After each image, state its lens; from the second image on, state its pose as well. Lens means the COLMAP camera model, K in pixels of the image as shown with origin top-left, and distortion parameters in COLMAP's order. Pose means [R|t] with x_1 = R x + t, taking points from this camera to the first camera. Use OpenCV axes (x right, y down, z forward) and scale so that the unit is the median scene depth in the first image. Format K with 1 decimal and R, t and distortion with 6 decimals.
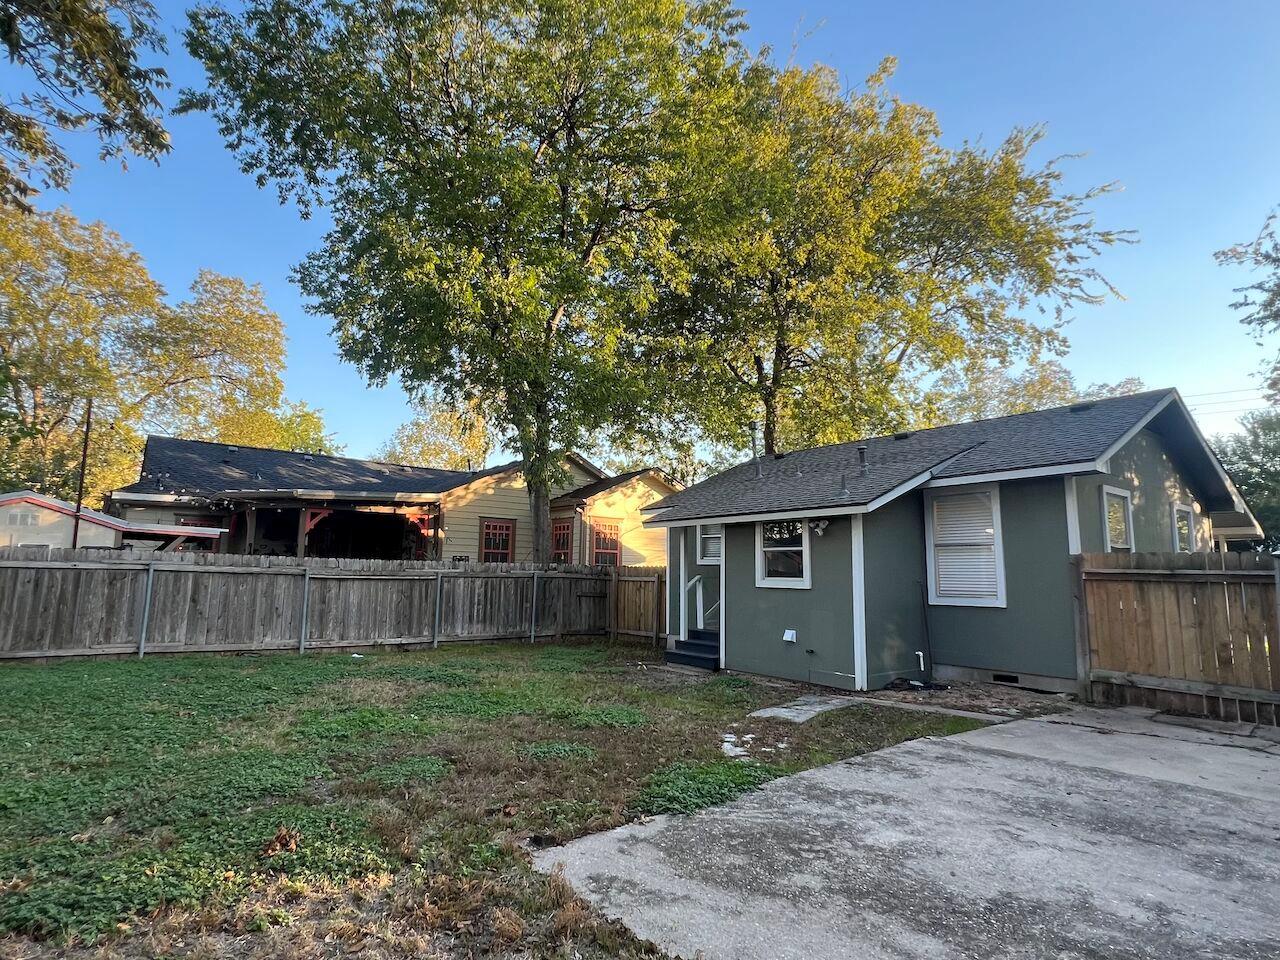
lens RADIAL K [[678.9, 0, 634.1], [0, 678.9, 481.8], [0, 0, 1]] dist [-0.004946, 0.002447]
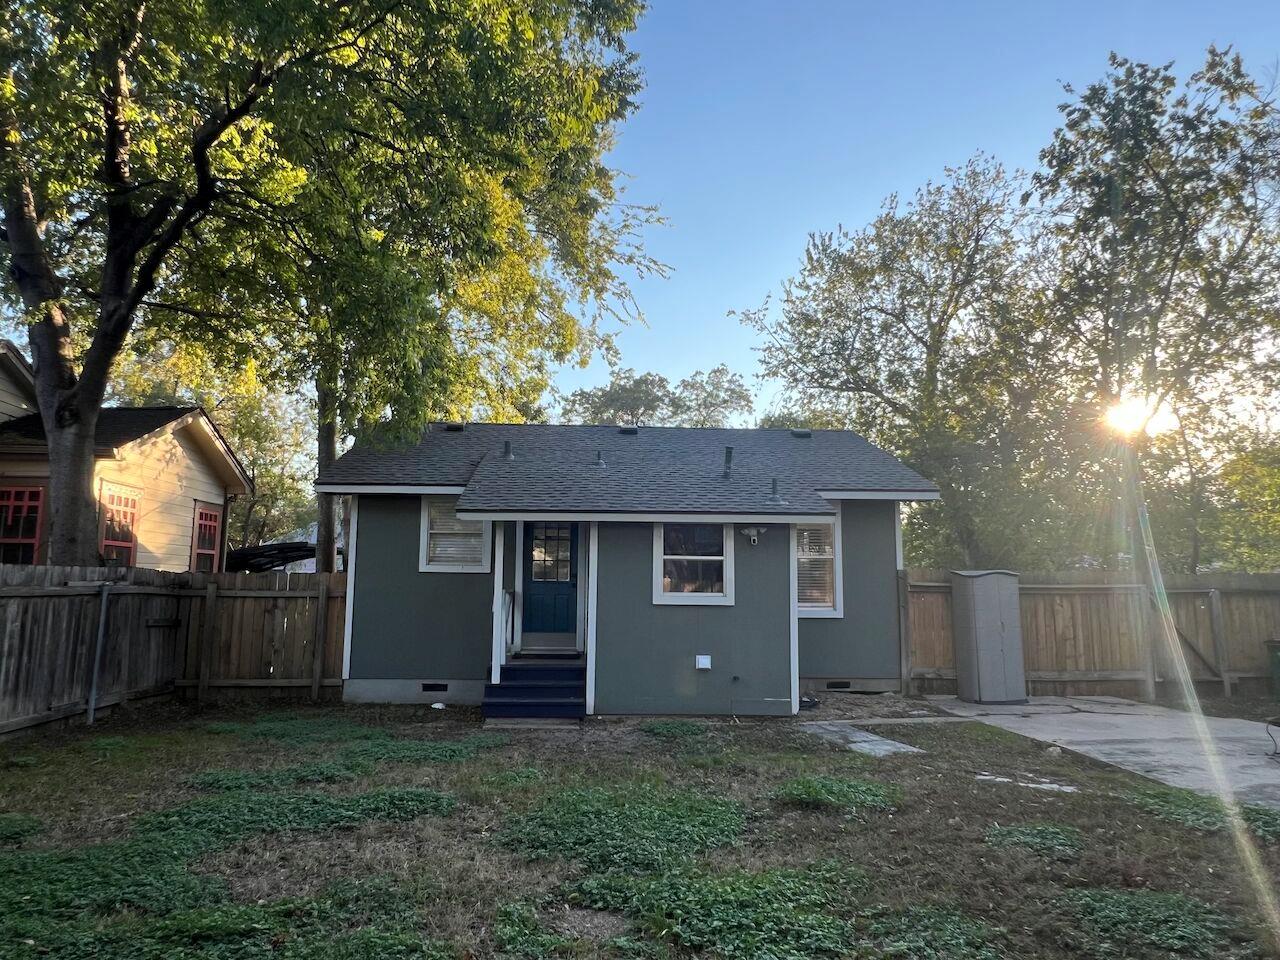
lens RADIAL K [[817.8, 0, 631.3], [0, 817.8, 481.9], [0, 0, 1]] dist [0.013825, -0.020596]
pose [[0.569445, 0.095373, 0.816478, -0.622423], [-0.112672, 0.992928, -0.037402, 0.053001], [-0.814271, -0.070696, 0.576164, 0.485057]]
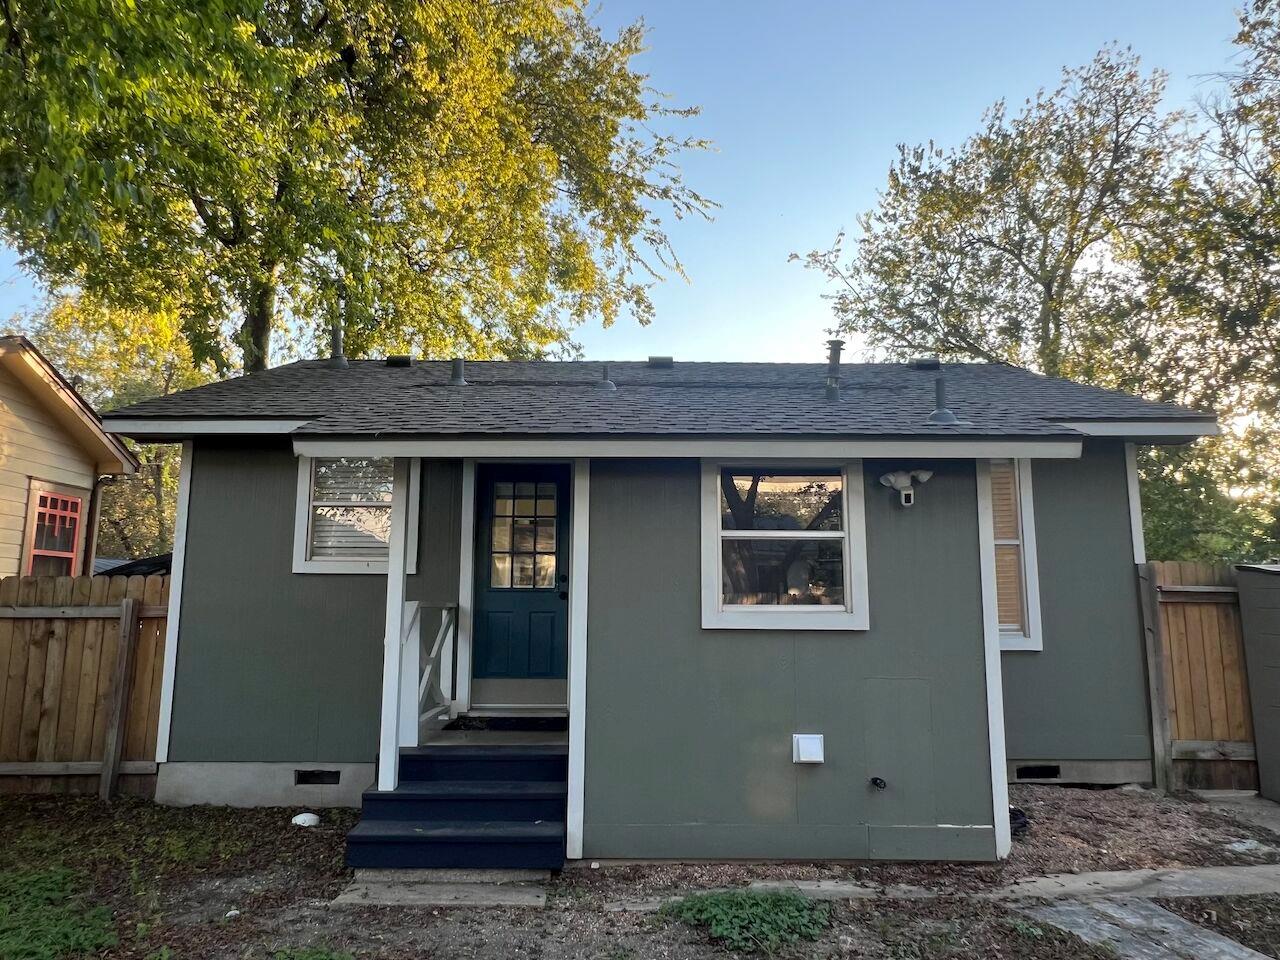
lens RADIAL K [[817.8, 0, 634.8], [0, 817.8, 486.4], [0, 0, 1]] dist [0.013825, -0.020596]
pose [[0.610479, 0.103452, 0.785247, -0.217399], [-0.102205, 0.993433, -0.051422, 0.103054], [-0.785411, -0.048865, 0.617043, 0.747983]]
